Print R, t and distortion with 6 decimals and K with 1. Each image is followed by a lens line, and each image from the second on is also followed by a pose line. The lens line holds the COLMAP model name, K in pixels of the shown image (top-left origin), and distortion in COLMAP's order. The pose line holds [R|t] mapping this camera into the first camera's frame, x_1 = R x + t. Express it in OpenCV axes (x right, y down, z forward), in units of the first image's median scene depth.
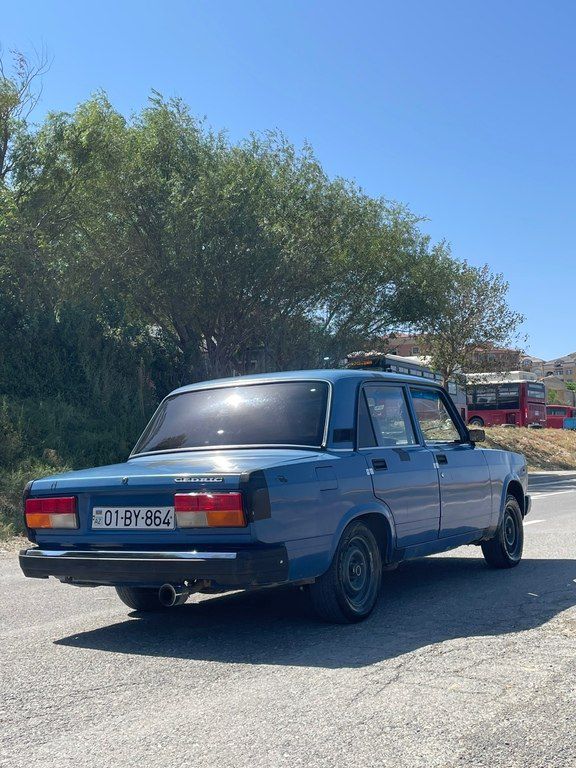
lens RADIAL K [[940.4, 0, 282.4], [0, 940.4, 381.0], [0, 0, 1]] dist [0.095621, -0.054281]
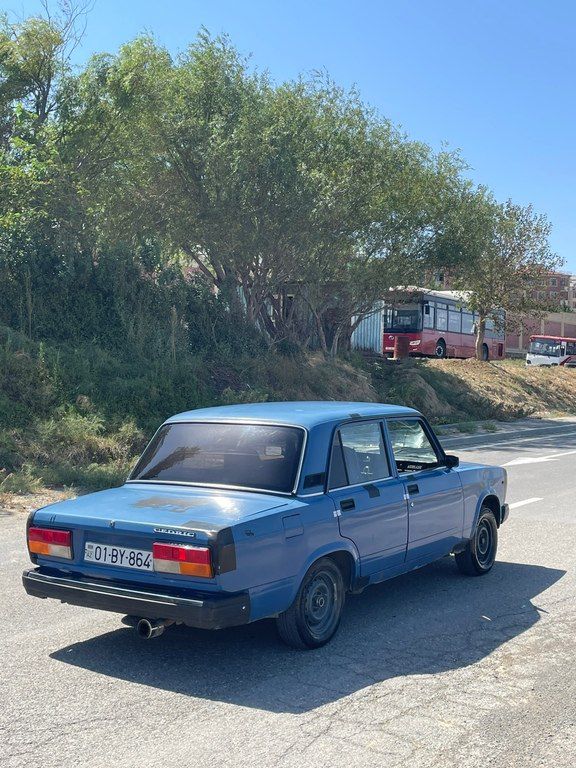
lens RADIAL K [[933.1, 0, 288.0], [0, 933.1, 384.0], [0, 0, 1]] dist [0.090162, -0.048710]
pose [[0.998299, 0.043747, -0.038550, 0.065273], [-0.039993, 0.994836, 0.093289, -0.143804], [0.042432, -0.091589, 0.994892, -0.078015]]
